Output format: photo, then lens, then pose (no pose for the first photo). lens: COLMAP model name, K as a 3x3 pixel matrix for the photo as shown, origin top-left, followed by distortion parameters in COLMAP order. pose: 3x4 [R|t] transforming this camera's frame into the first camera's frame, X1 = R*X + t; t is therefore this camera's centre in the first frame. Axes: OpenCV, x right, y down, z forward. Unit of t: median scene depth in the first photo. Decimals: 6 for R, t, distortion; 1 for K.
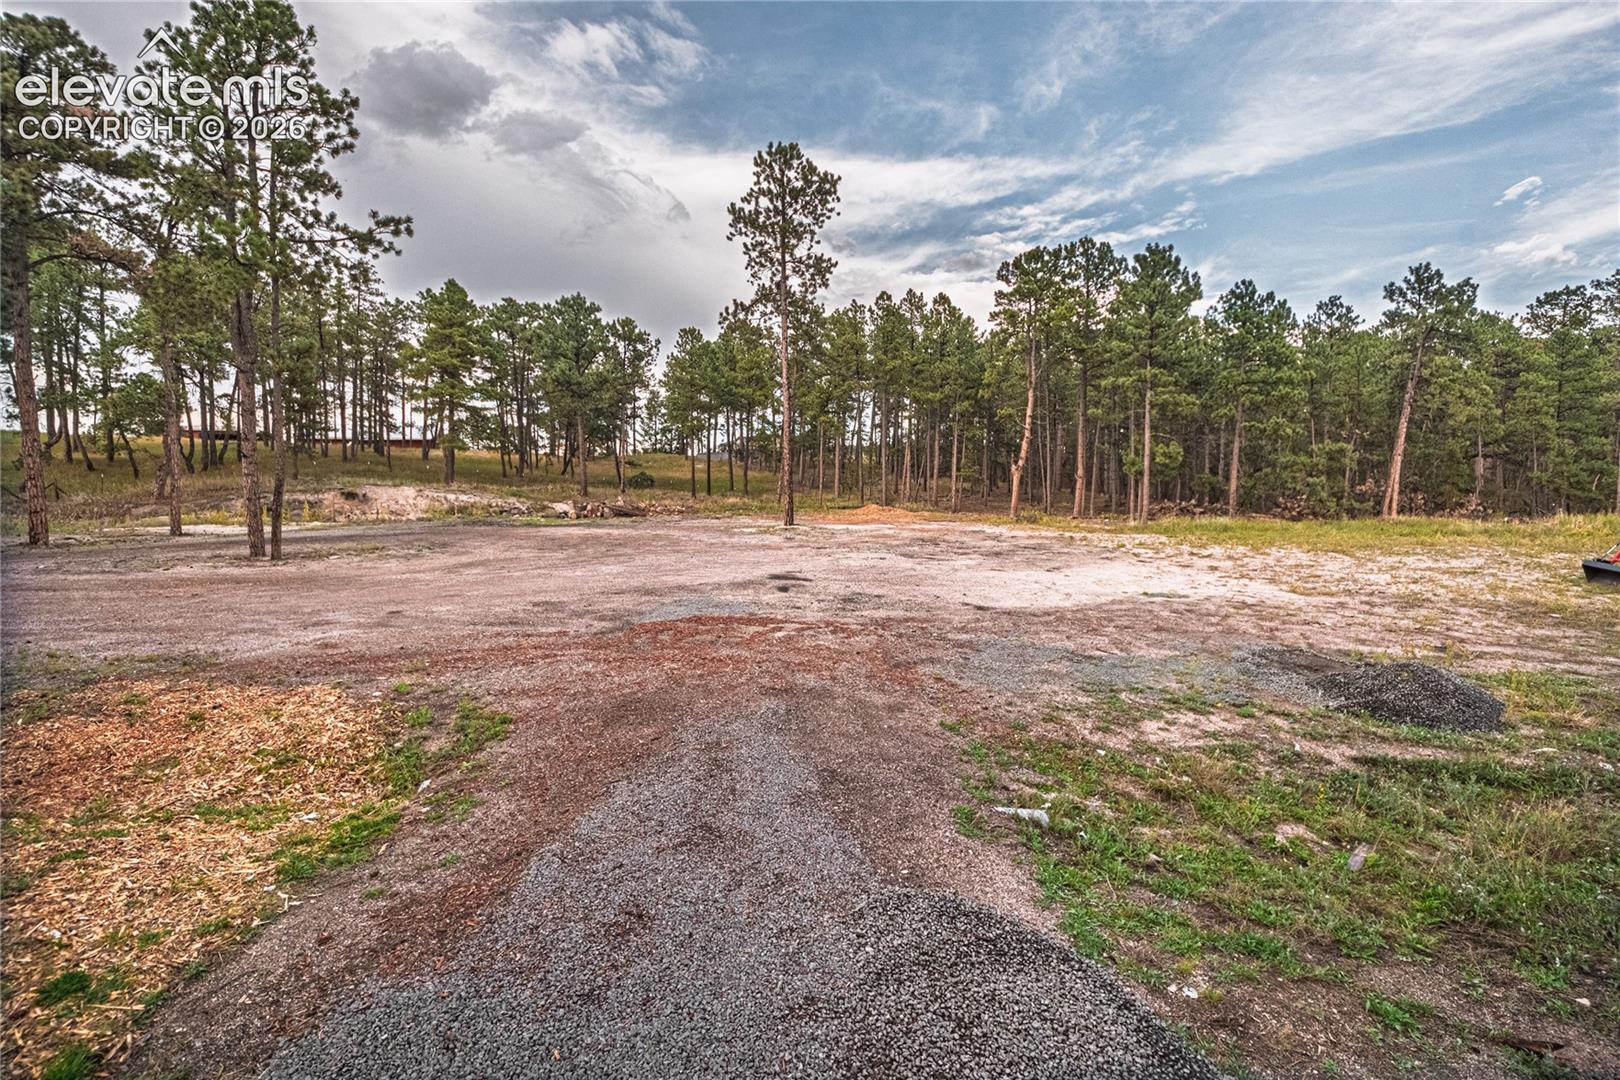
lens RADIAL K [[692.6, 0, 810.0], [0, 692.6, 540.0], [0, 0, 1]] dist [-0.011631, -0.000370]
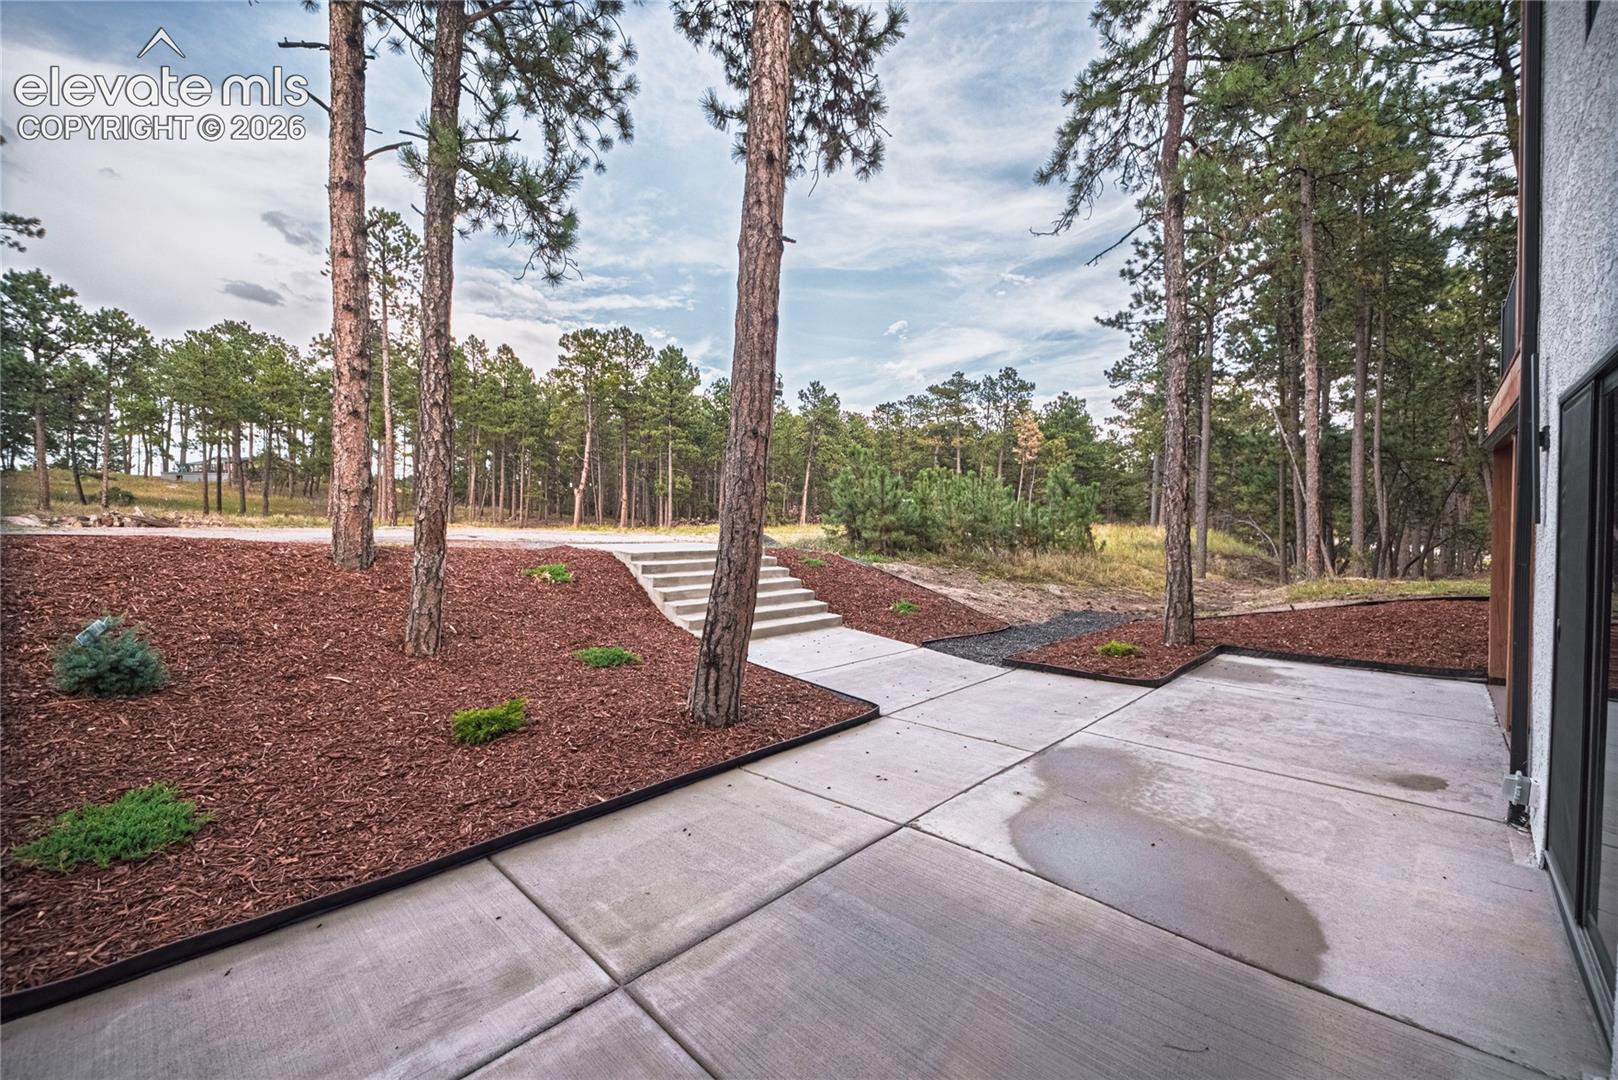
lens RADIAL K [[657.1, 0, 804.7], [0, 657.1, 516.9], [0, 0, 1]] dist [0.000735, -0.000050]
pose [[0.788733, 0.015765, 0.614534, -0.127133], [0.038011, 0.996508, -0.074350, 0.054165], [-0.613560, 0.082002, 0.785379, -0.237747]]
